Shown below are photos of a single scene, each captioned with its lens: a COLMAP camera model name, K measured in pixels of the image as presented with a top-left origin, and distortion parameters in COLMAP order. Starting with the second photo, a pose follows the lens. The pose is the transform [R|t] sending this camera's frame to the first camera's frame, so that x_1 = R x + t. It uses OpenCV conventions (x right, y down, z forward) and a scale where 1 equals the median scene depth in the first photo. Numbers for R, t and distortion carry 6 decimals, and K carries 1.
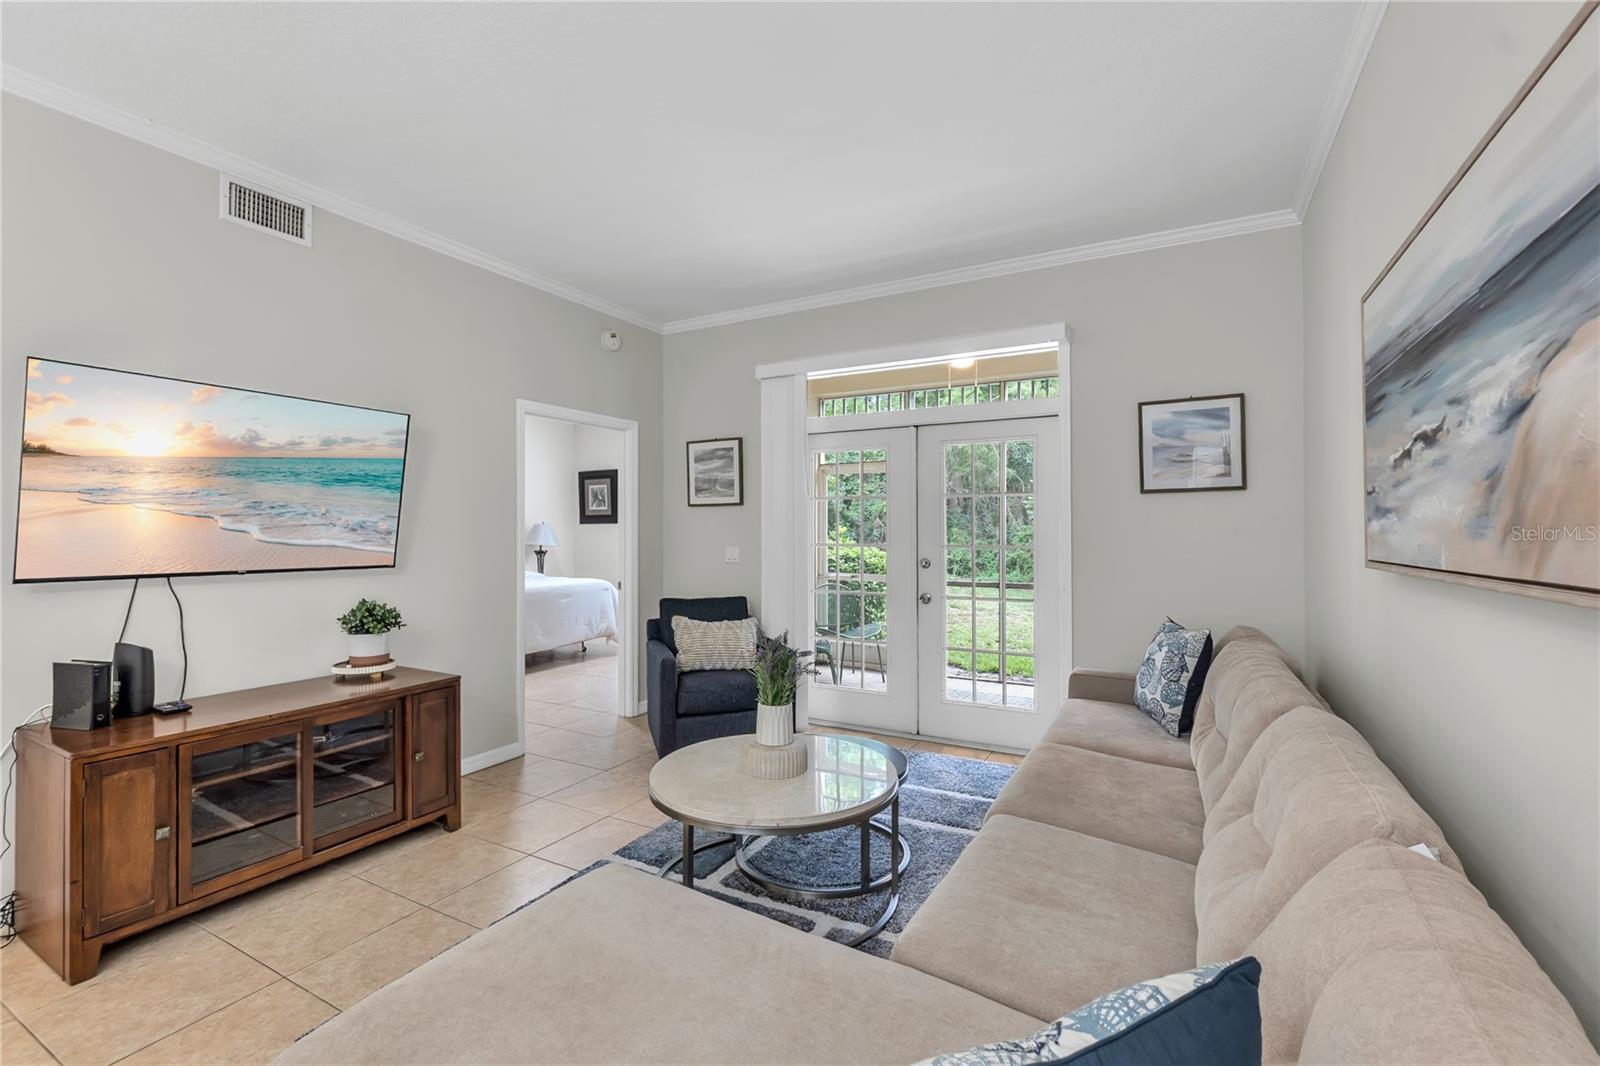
lens RADIAL K [[670.8, 0, 855.6], [0, 670.8, 526.1], [0, 0, 1]] dist [-0.002141, 0.000100]
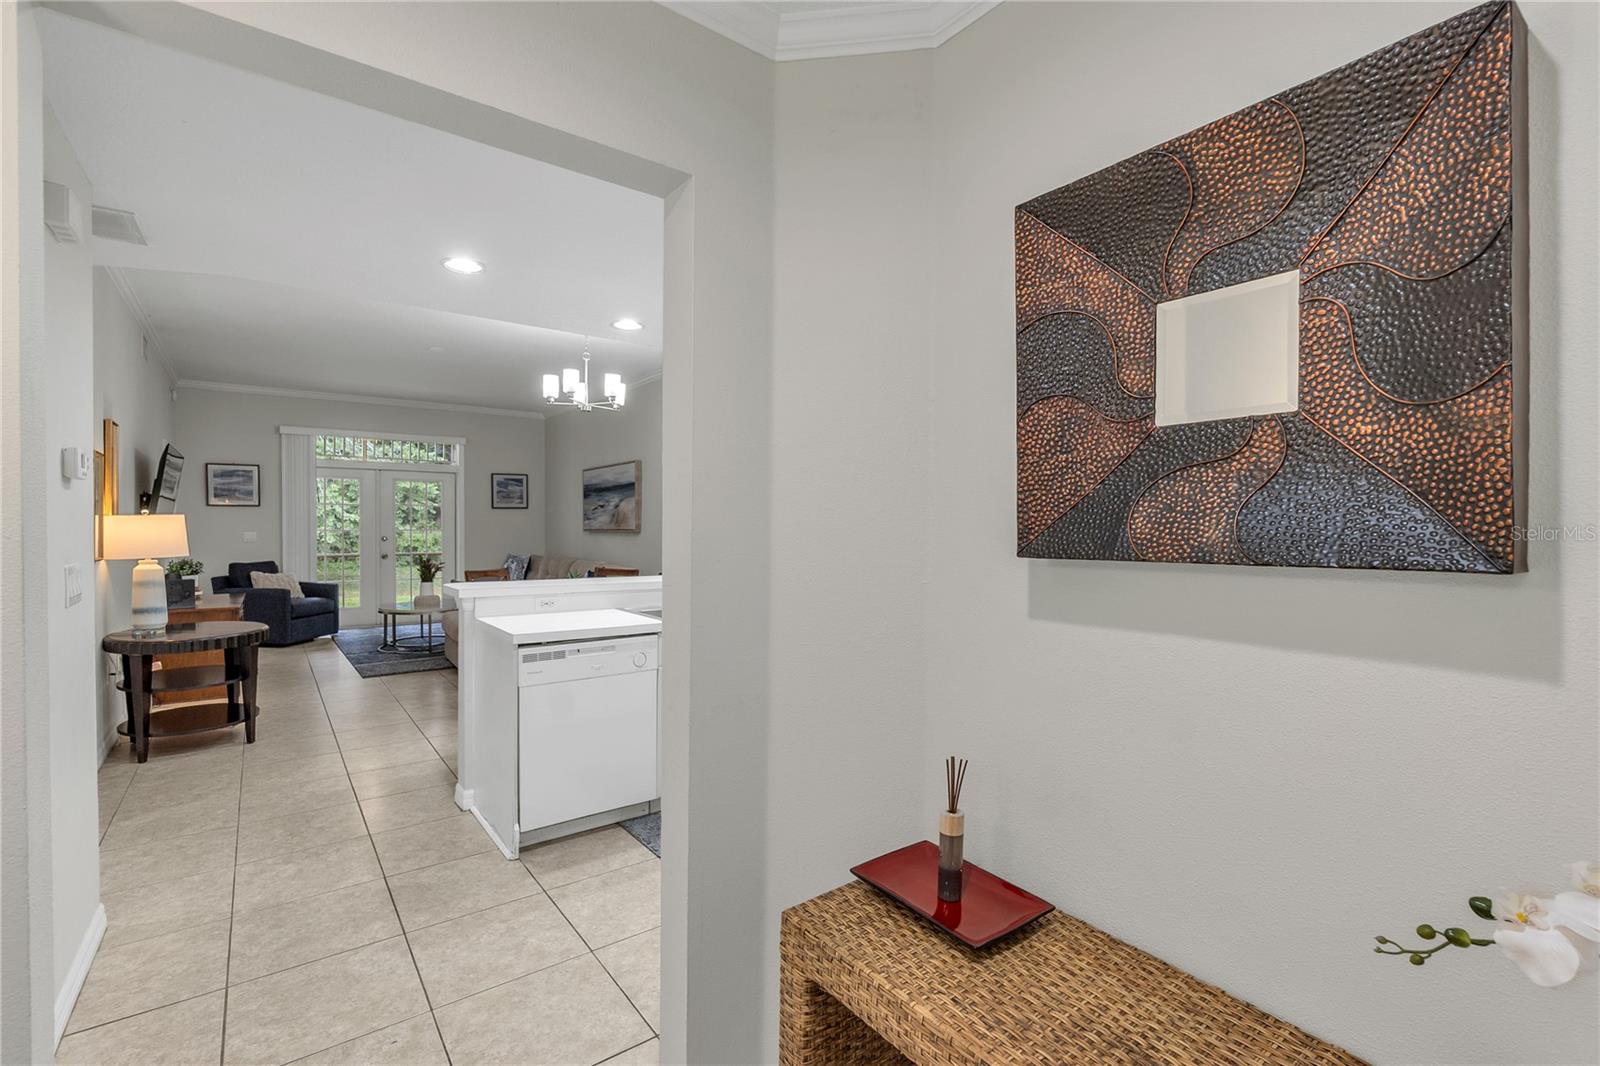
lens RADIAL K [[702.7, 0, 787.5], [0, 702.7, 544.1], [0, 0, 1]] dist [-0.002350, -0.000532]
pose [[0.448393, -0.025448, 0.893474, -1.748620], [-0.008356, 0.999432, 0.032659, -0.009180], [-0.893797, -0.022110, 0.447926, -1.425019]]
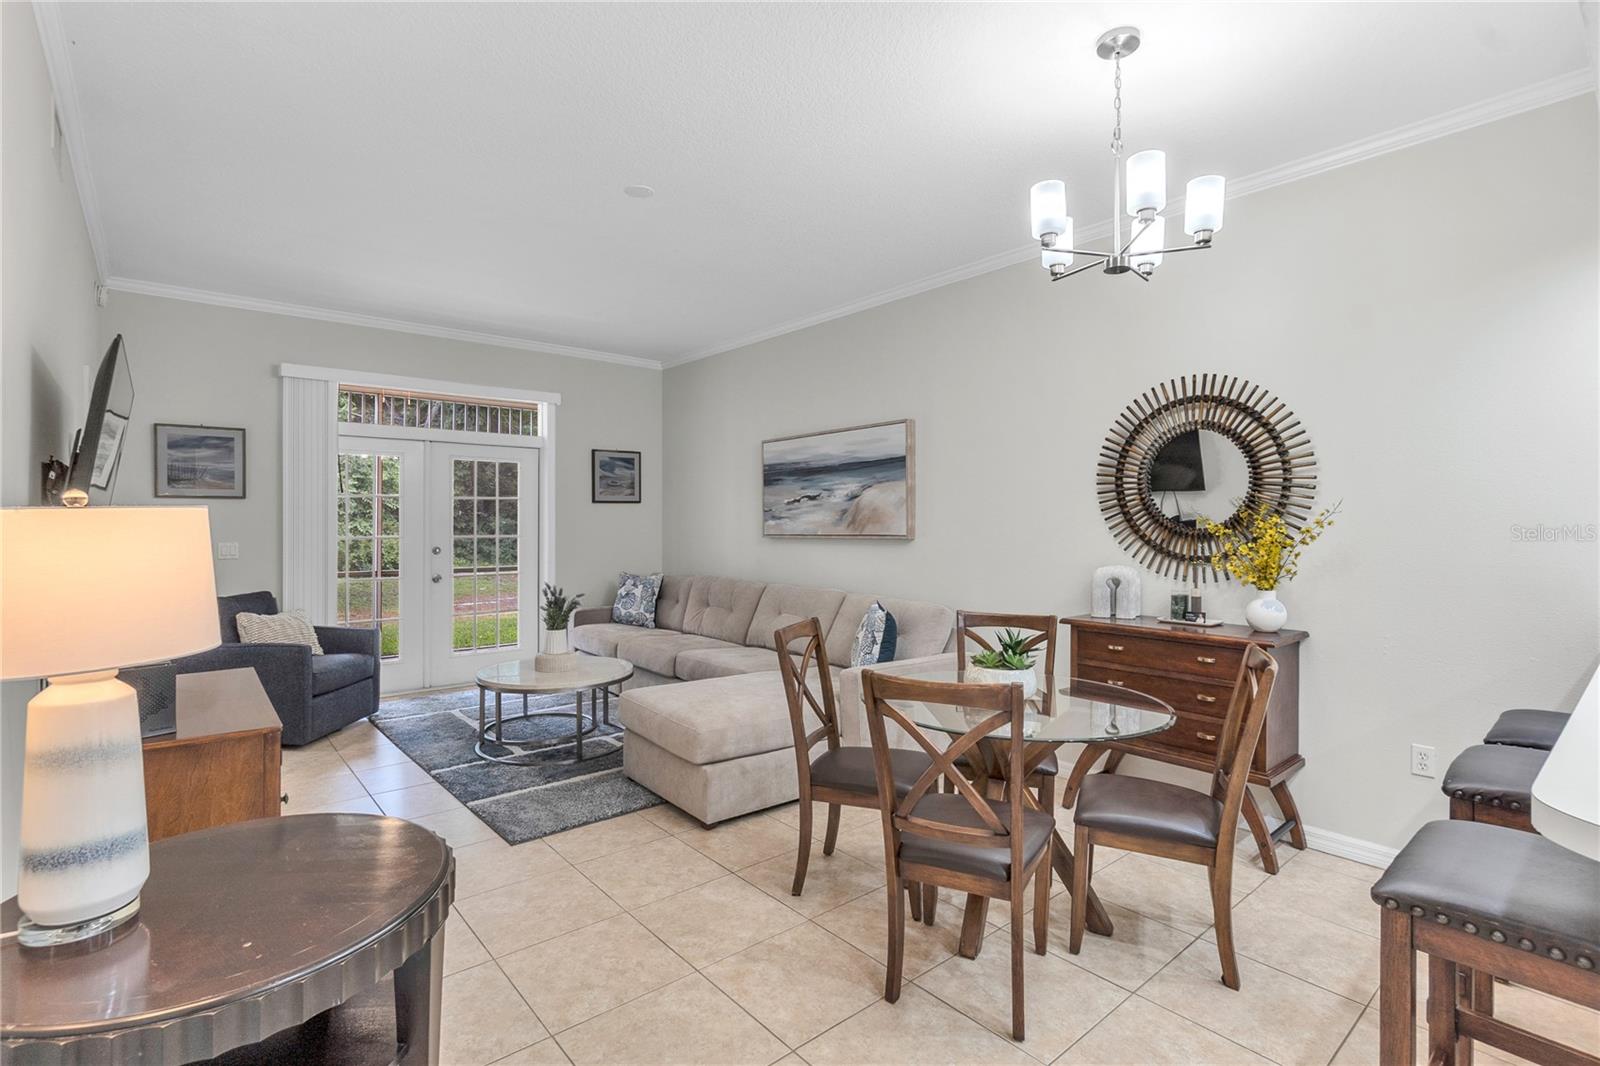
lens RADIAL K [[760.4, 0, 804.2], [0, 760.4, 525.0], [0, 0, 1]] dist [-0.010982, 0.000105]
pose [[0.395571, -0.004031, 0.918427, -1.316407], [-0.003426, 0.999977, 0.005864, -0.004982], [-0.918429, -0.005467, 0.395548, -0.244149]]
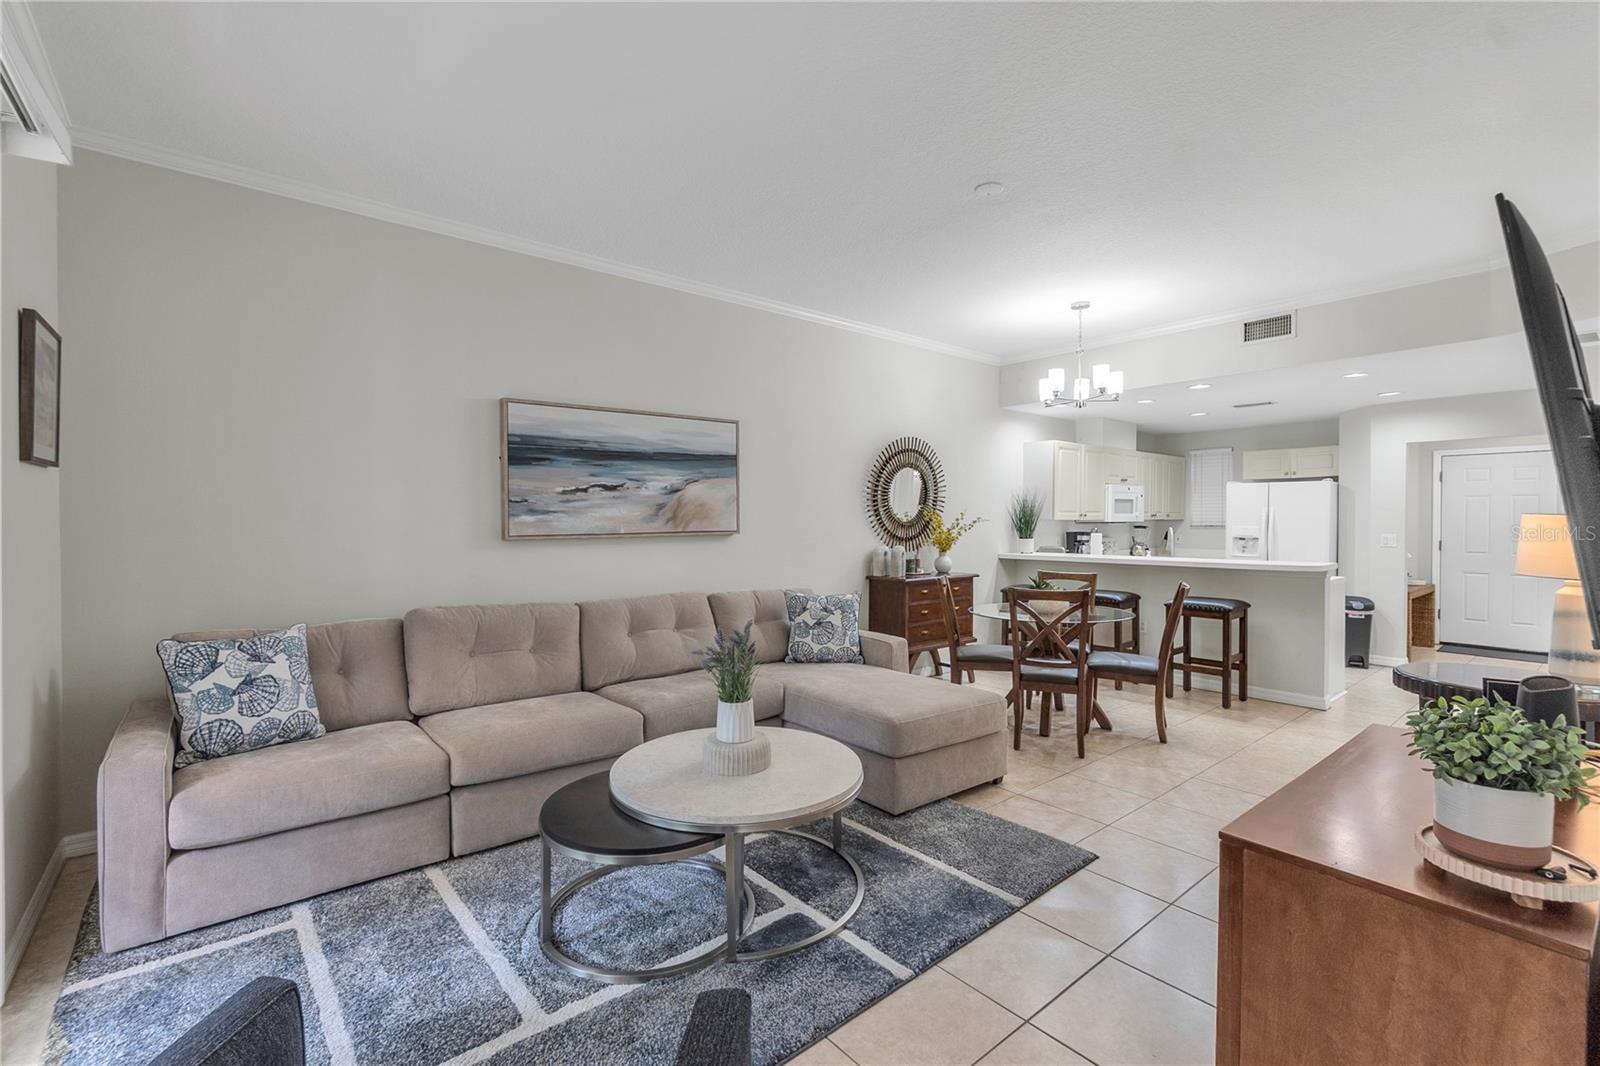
lens RADIAL K [[708.0, 0, 798.7], [0, 708.0, 517.0], [0, 0, 1]] dist [-0.001996, 0.000223]
pose [[-0.915771, -0.004315, 0.401678, -0.506297], [-0.005704, 0.999981, -0.002260, -0.001836], [-0.401661, -0.004361, -0.915778, 1.611566]]
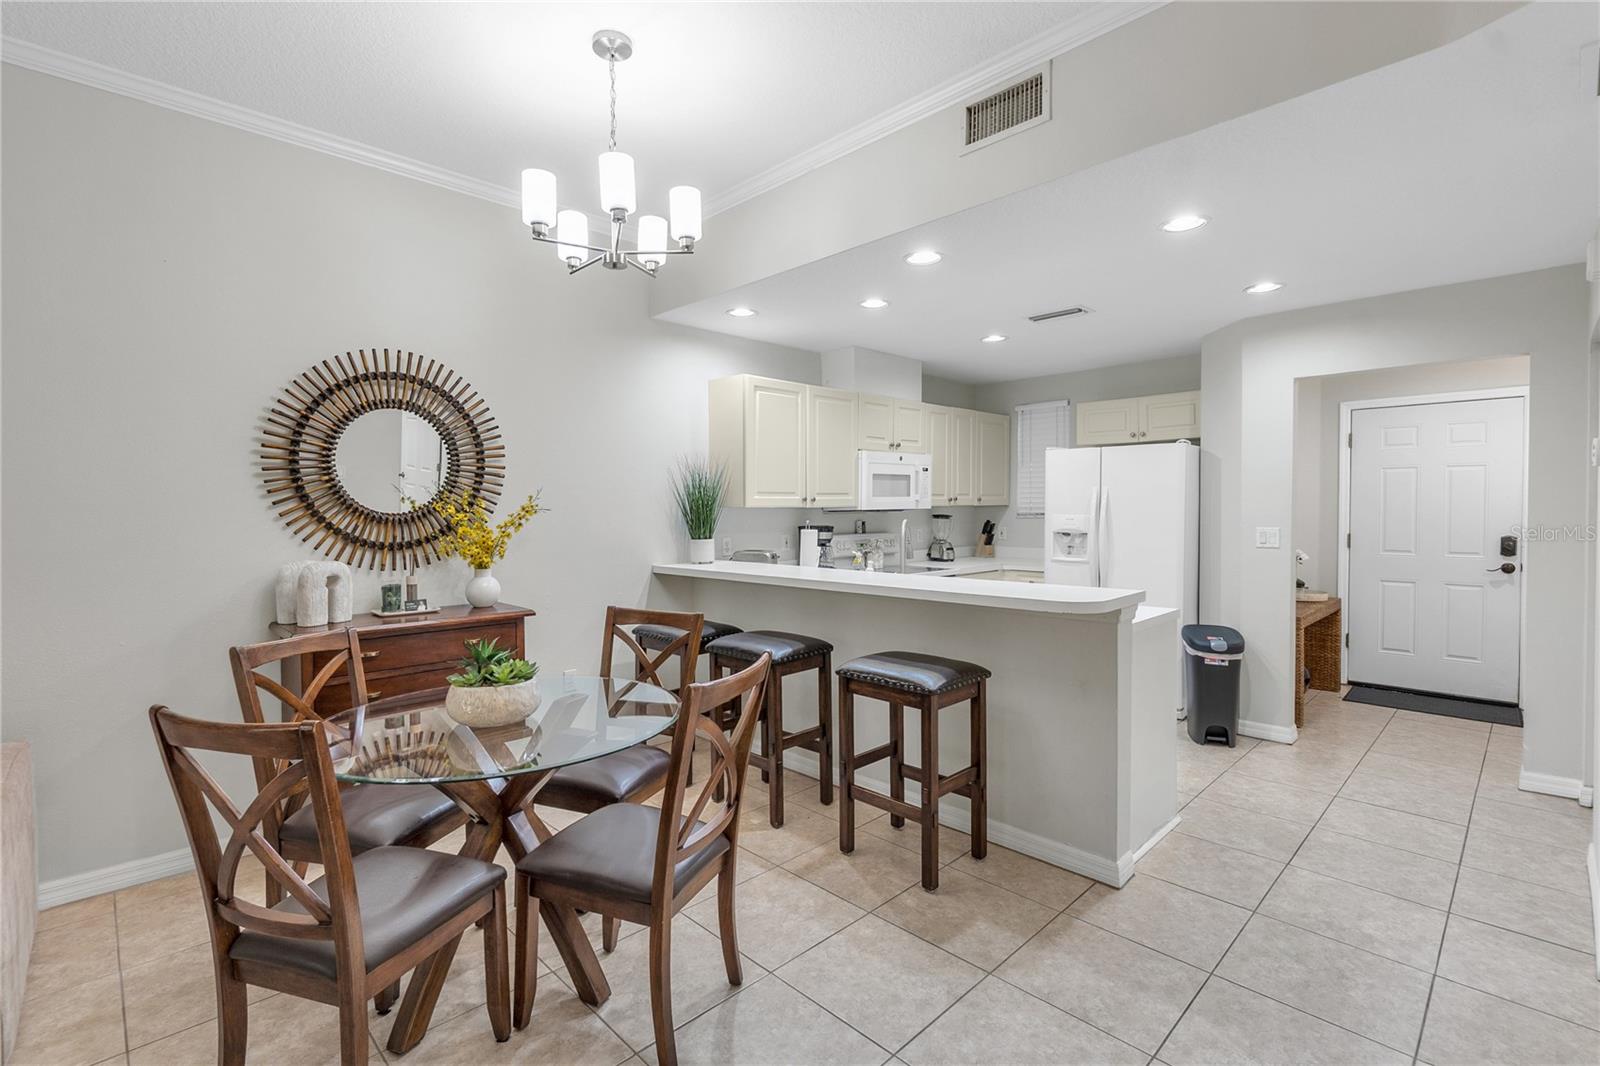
lens RADIAL K [[743.0, 0, 802.9], [0, 743.0, 517.0], [0, 0, 1]] dist [-0.001731, 0.000591]
pose [[-0.948705, -0.001849, 0.316158, -0.901882], [0.002006, 0.999928, 0.011868, -0.001142], [-0.316157, 0.011893, -0.948632, 0.509696]]
